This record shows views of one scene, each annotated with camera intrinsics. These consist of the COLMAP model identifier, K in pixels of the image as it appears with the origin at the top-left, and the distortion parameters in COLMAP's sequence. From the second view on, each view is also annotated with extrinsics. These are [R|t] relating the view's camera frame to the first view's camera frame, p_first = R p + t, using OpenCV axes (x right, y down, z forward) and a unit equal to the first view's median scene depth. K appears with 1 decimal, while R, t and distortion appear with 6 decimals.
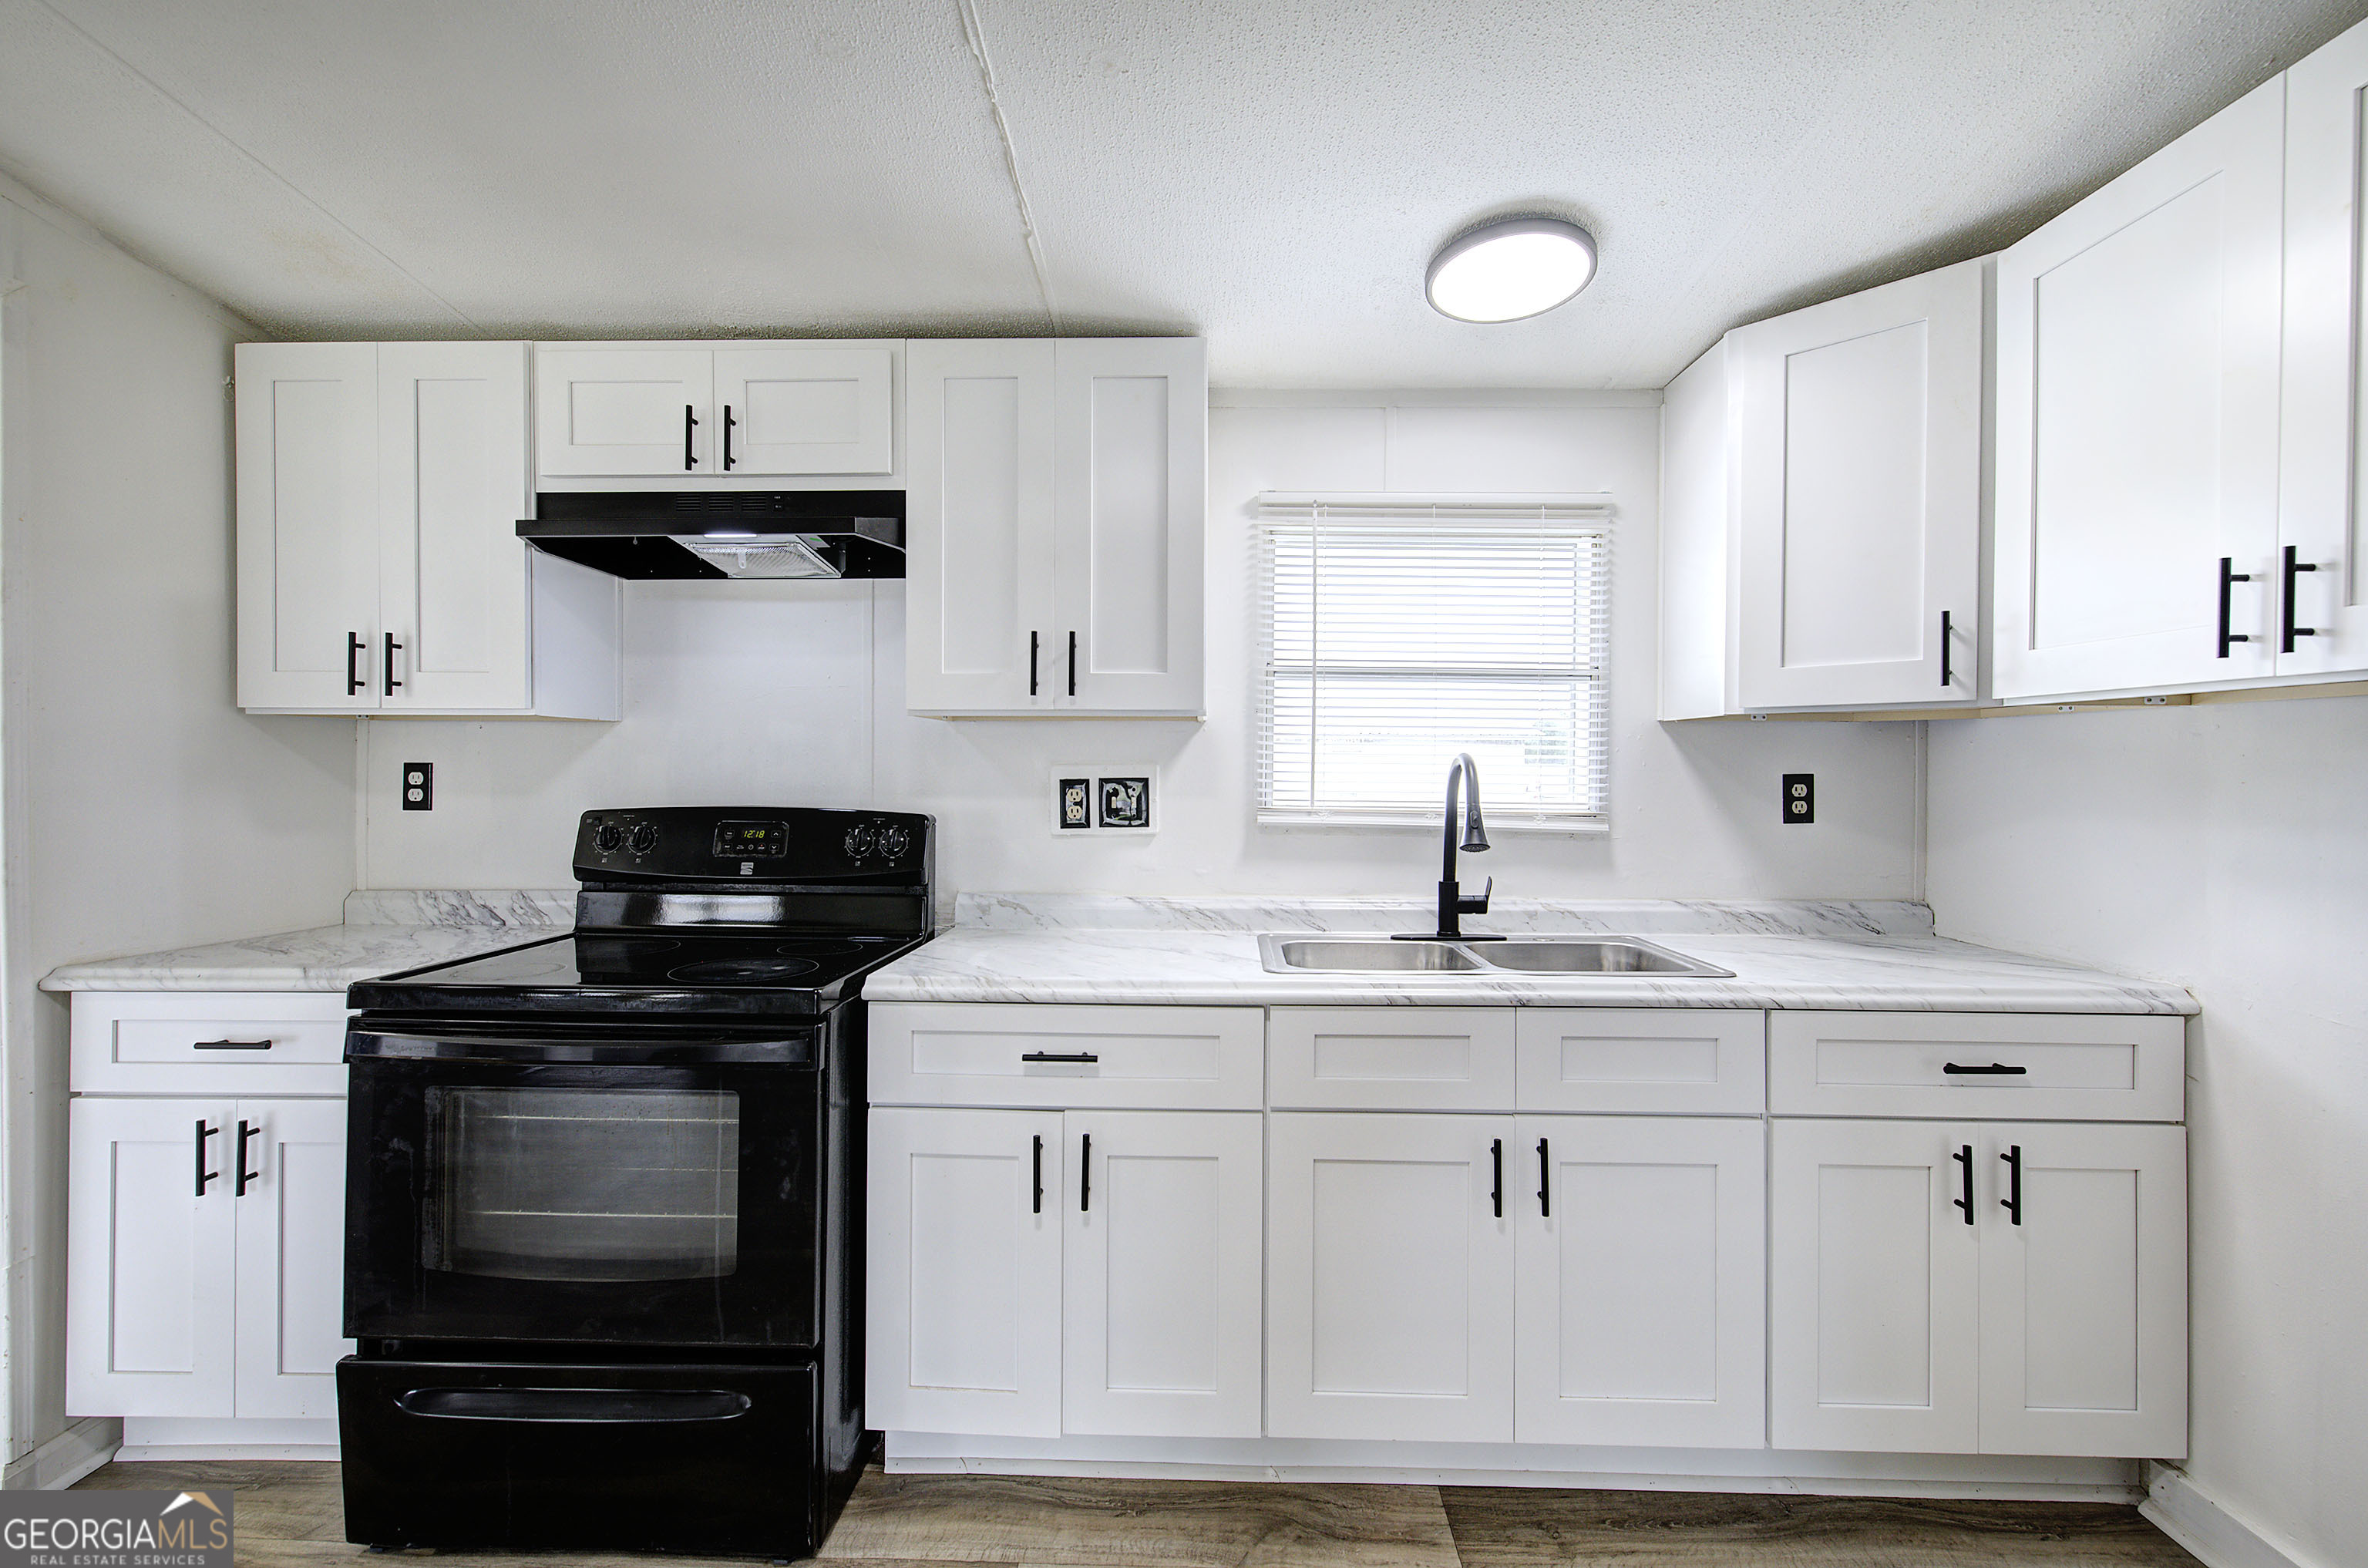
lens RADIAL K [[1004.1, 0, 1193.6], [0, 1004.1, 777.9], [0, 0, 1]] dist [-0.003689, 0.001985]
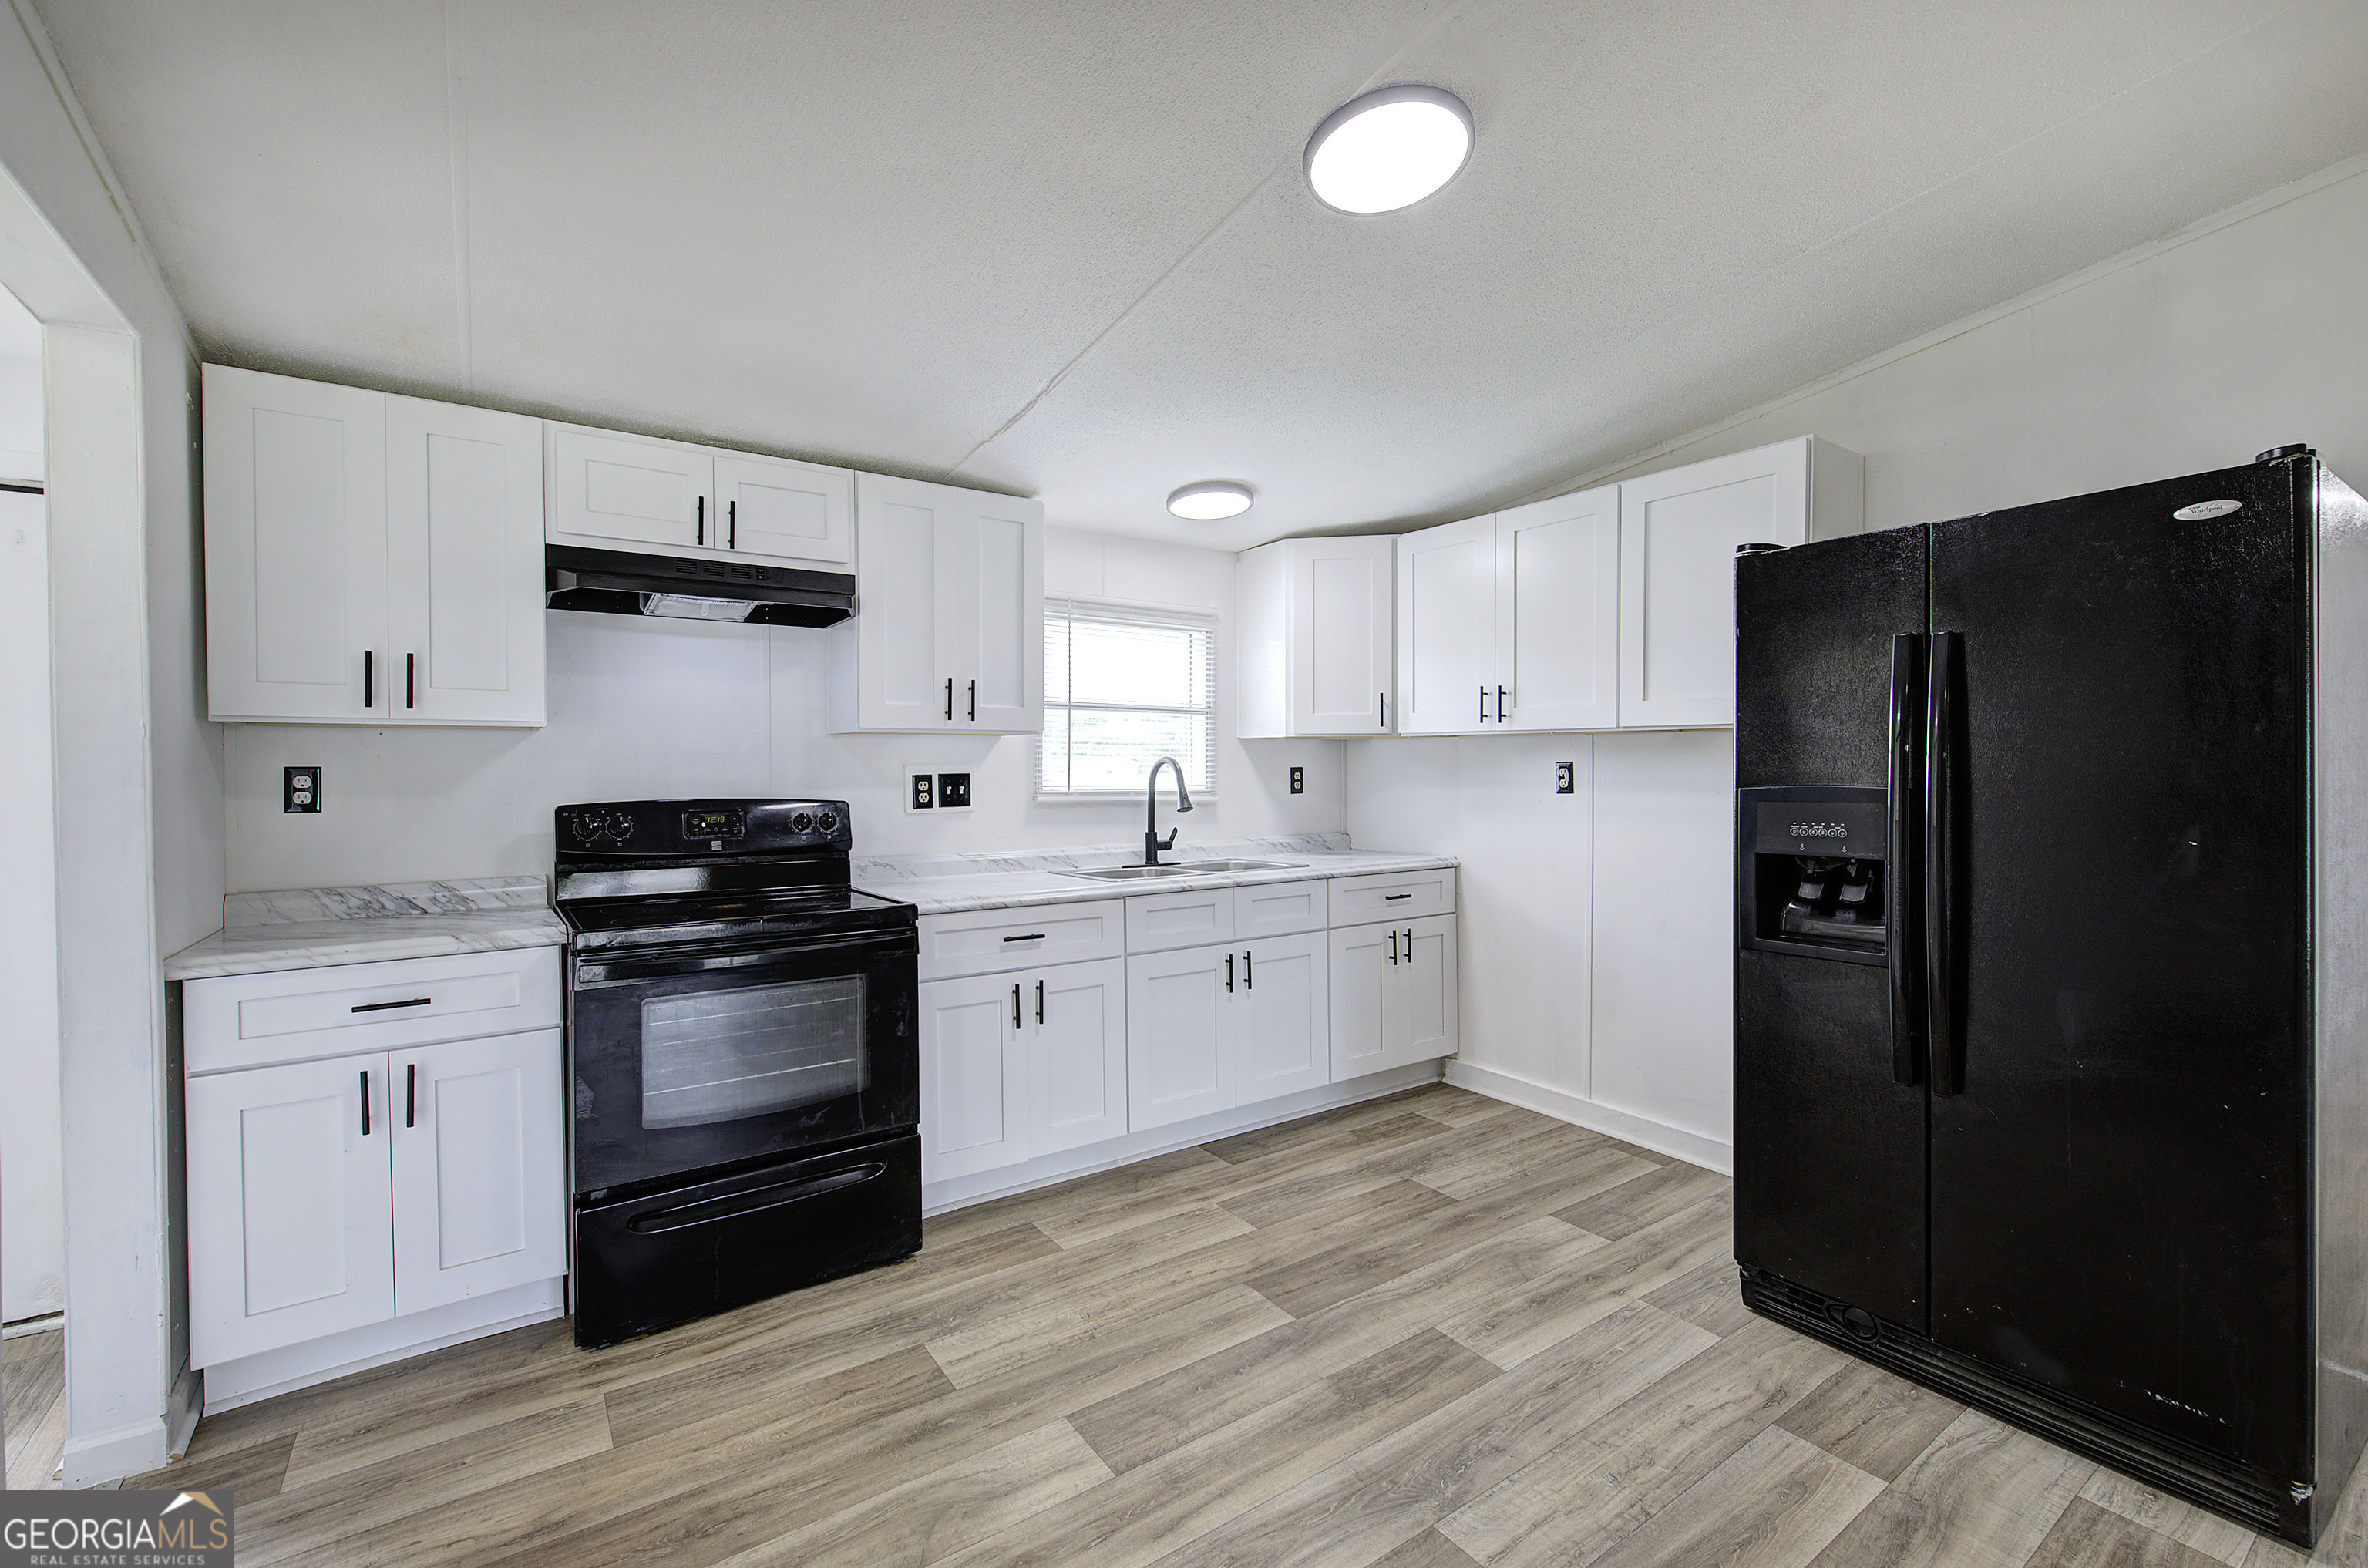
lens RADIAL K [[1004.1, 0, 1193.3], [0, 1004.1, 783.1], [0, 0, 1]] dist [-0.003689, 0.001985]
pose [[0.802821, -0.017314, 0.595969, -0.770883], [0.011980, 0.999845, 0.012910, -0.001231], [-0.596100, -0.003225, 0.802904, -0.450438]]
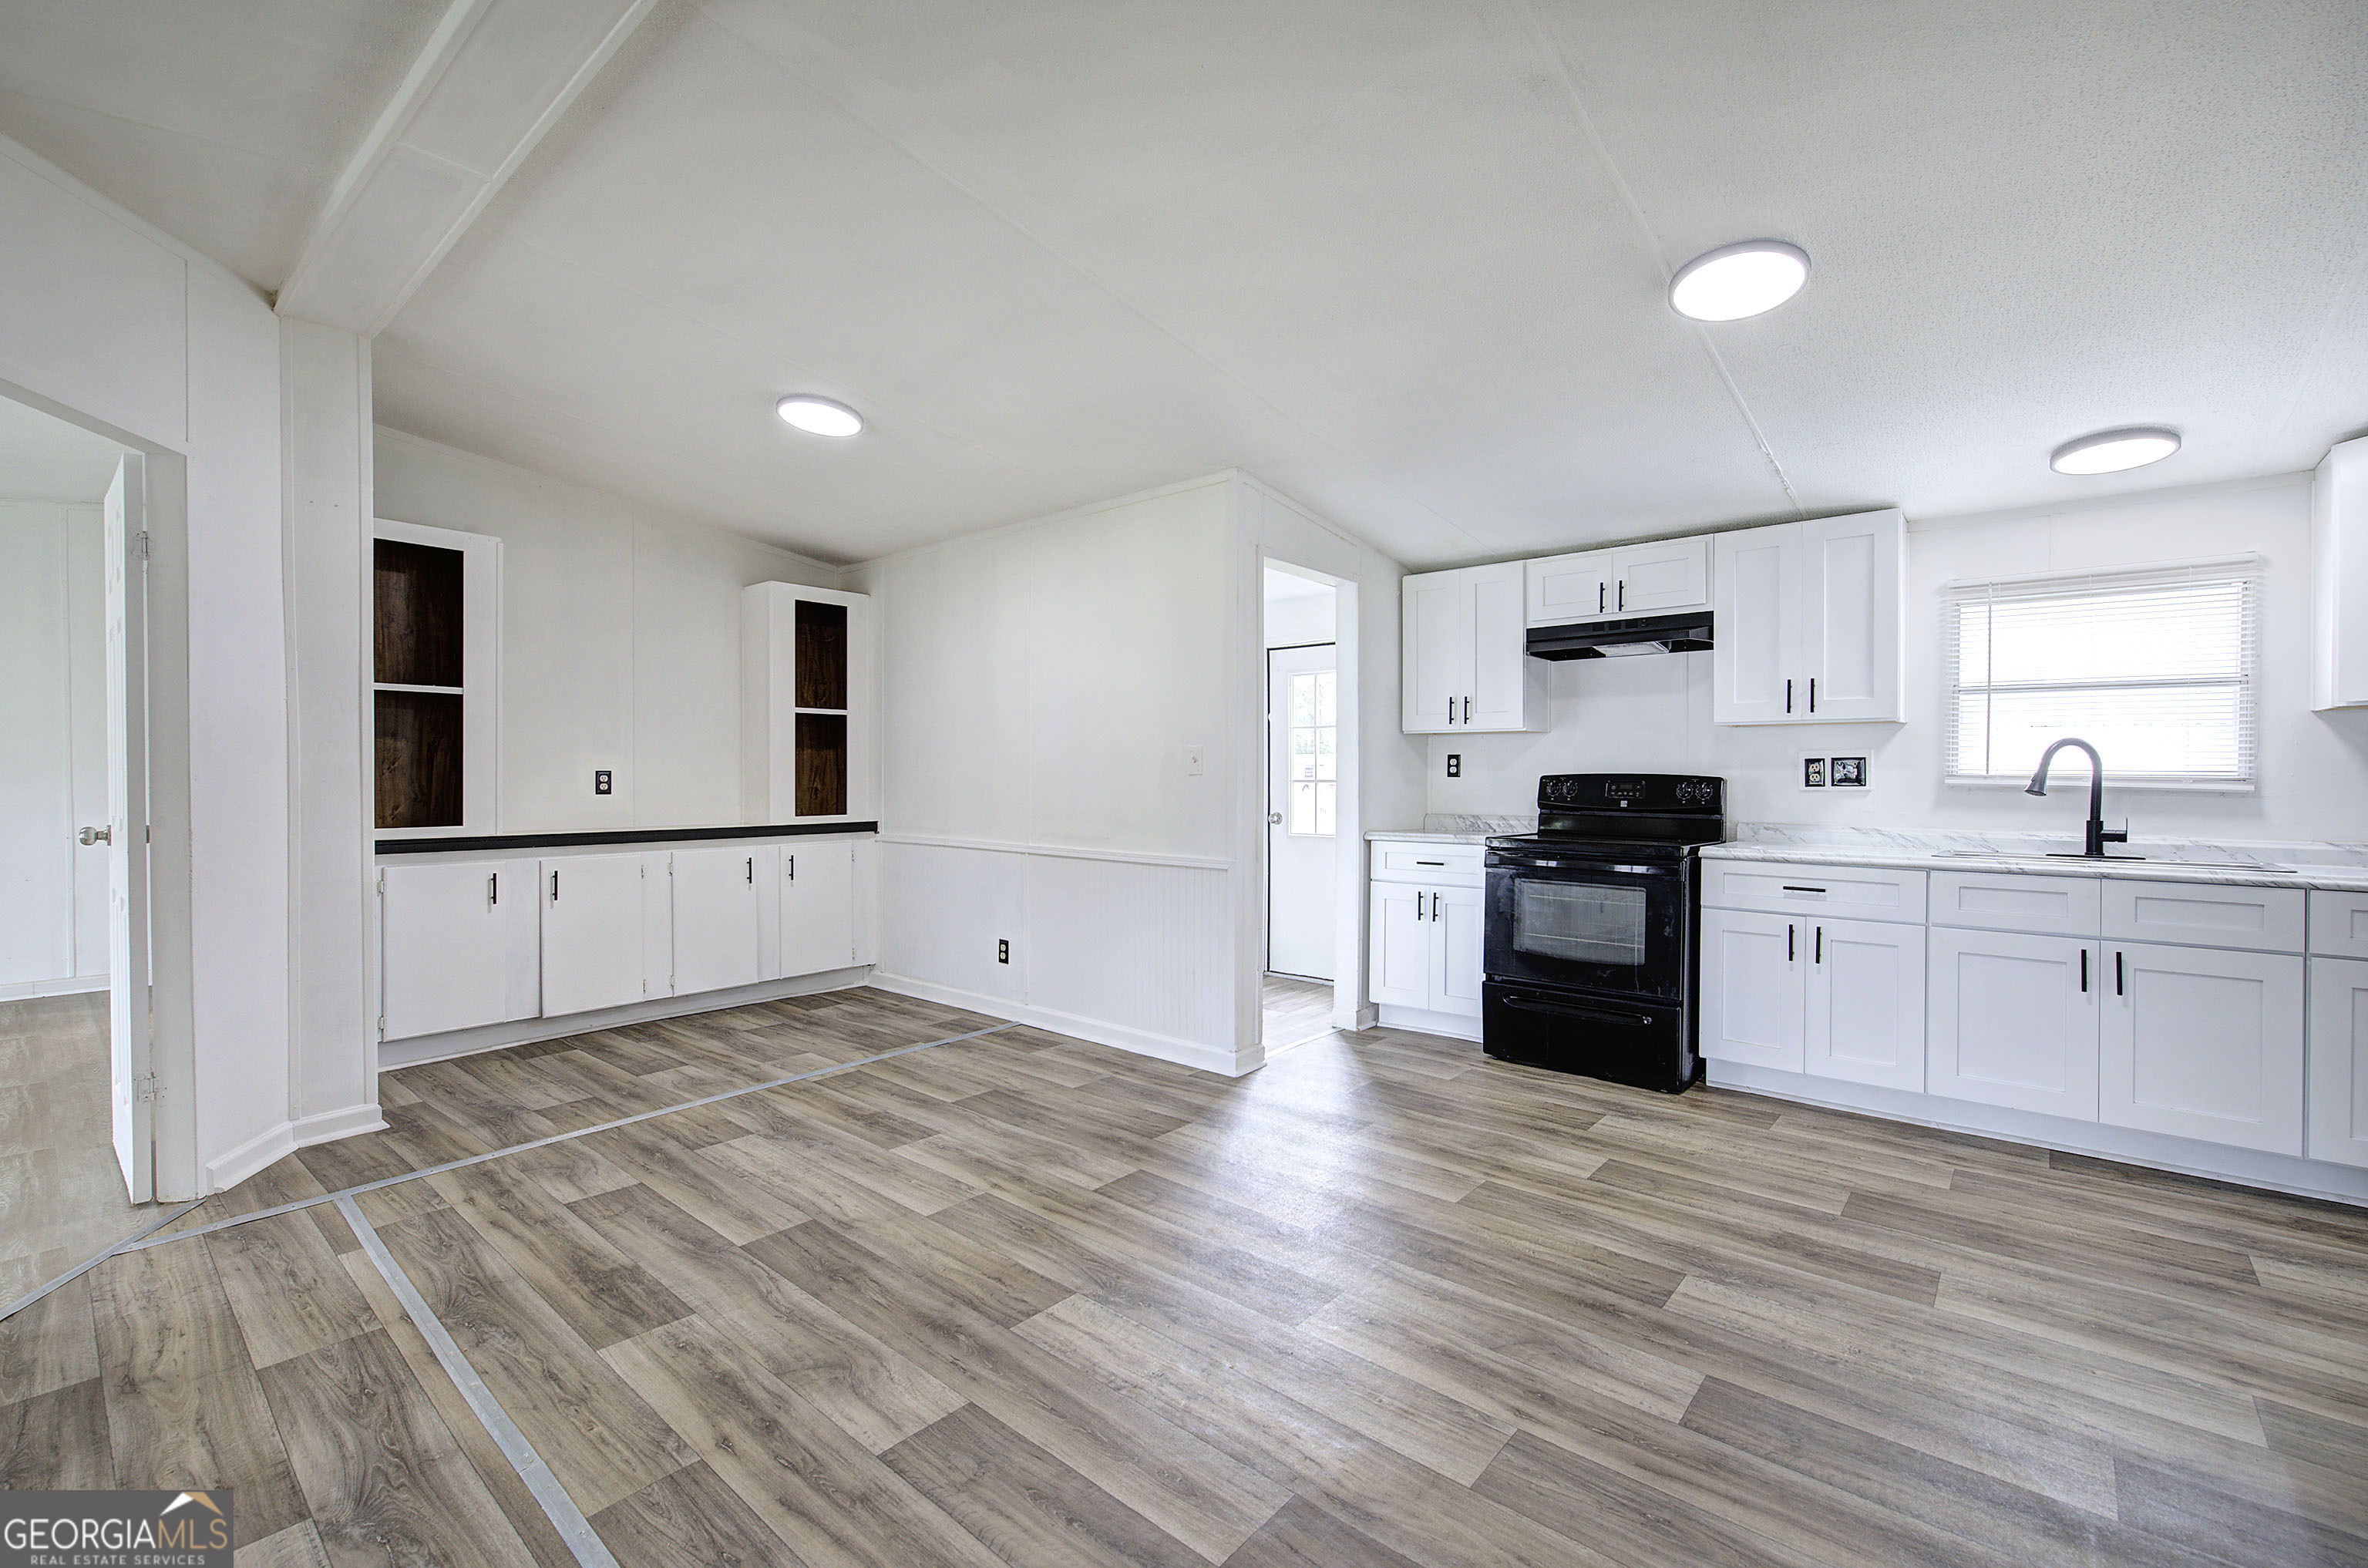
lens RADIAL K [[1004.1, 0, 1196.5], [0, 1004.1, 778.4], [0, 0, 1]] dist [-0.003689, 0.001985]
pose [[0.780315, 0.000504, -0.625387, 0.152985], [-0.002707, 0.999993, -0.002571, 0.049846], [0.625381, 0.003699, 0.780311, -1.177321]]
